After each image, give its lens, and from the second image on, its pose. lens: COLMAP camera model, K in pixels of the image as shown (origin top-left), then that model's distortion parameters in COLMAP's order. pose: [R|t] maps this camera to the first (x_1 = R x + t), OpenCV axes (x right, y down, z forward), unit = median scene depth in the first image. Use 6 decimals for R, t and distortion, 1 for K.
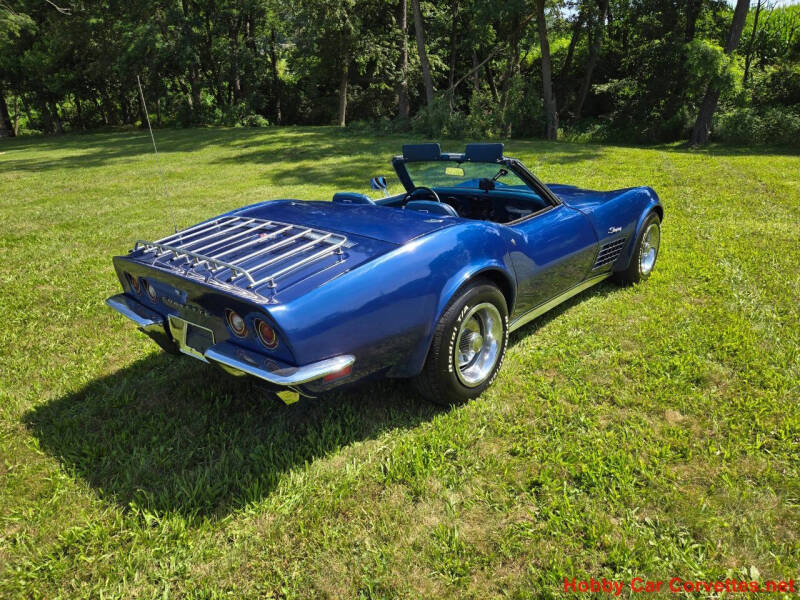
lens RADIAL K [[541.5, 0, 399.8], [0, 541.5, 290.6], [0, 0, 1]] dist [0.061298, -0.051049]
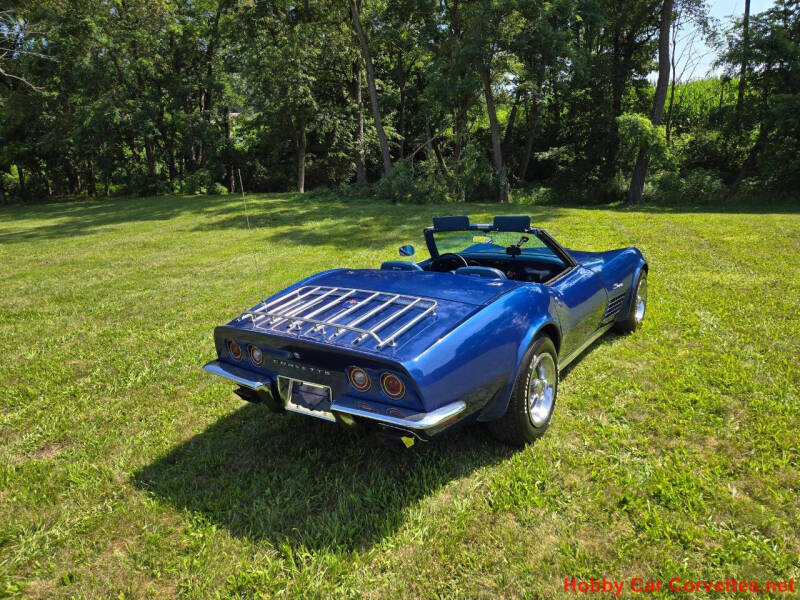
lens RADIAL K [[541.5, 0, 399.8], [0, 541.5, 290.6], [0, 0, 1]] dist [0.061298, -0.051049]
pose [[0.994558, -0.034979, 0.098137, -0.169830], [0.045355, 0.993377, -0.105566, 0.000188], [-0.093795, 0.109443, 0.989558, -0.091414]]
